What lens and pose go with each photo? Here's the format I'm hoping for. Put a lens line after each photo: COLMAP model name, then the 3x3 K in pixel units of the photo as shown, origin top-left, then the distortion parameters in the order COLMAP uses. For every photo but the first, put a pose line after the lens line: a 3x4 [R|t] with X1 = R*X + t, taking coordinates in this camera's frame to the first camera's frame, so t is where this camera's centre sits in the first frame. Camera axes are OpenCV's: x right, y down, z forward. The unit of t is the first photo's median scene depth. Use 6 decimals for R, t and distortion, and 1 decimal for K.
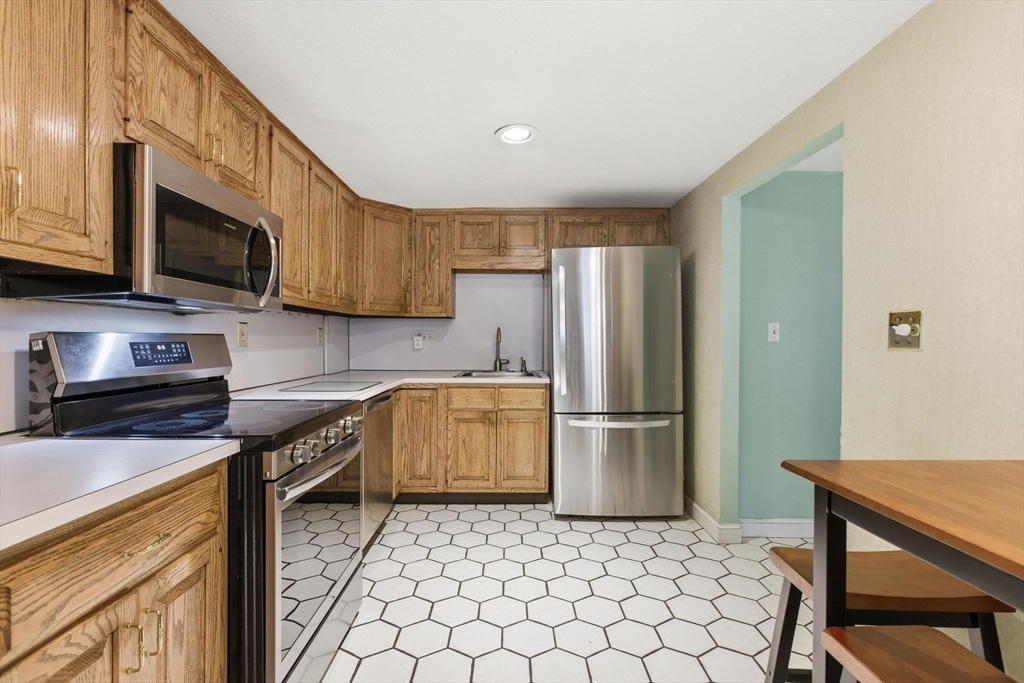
lens RADIAL K [[469.2, 0, 505.3], [0, 469.2, 339.2], [0, 0, 1]] dist [-0.005391, 0.002935]
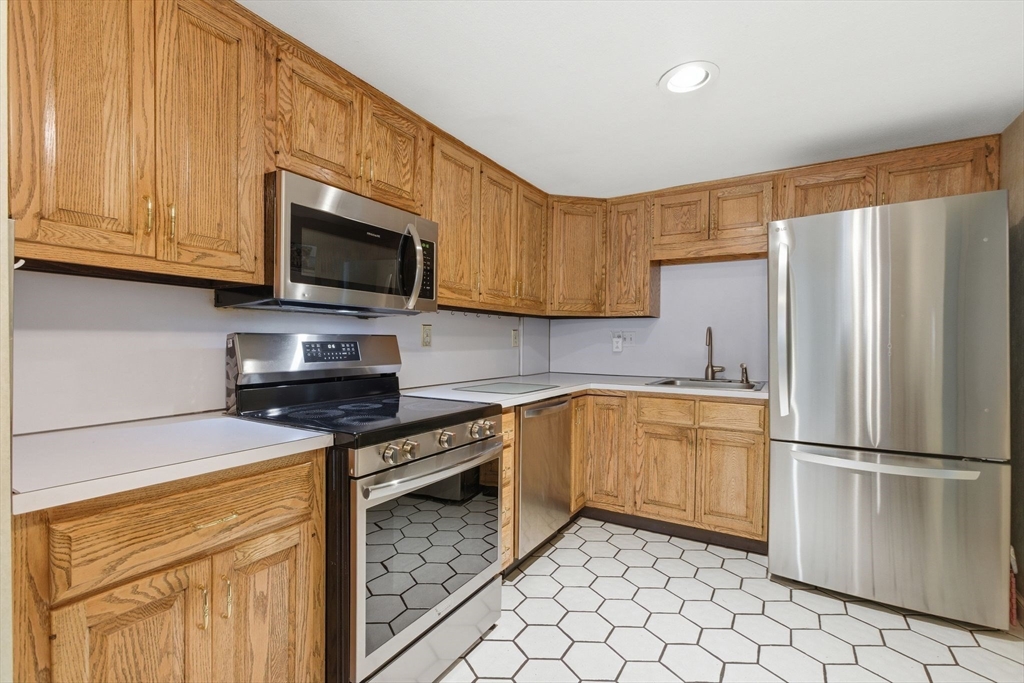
lens RADIAL K [[469.2, 0, 511.0], [0, 469.2, 343.8], [0, 0, 1]] dist [-0.005391, 0.002935]
pose [[0.849921, 0.007250, -0.526860, 0.214334], [-0.004995, 0.999971, 0.005703, 0.002208], [0.526886, -0.002216, 0.849933, 0.206086]]
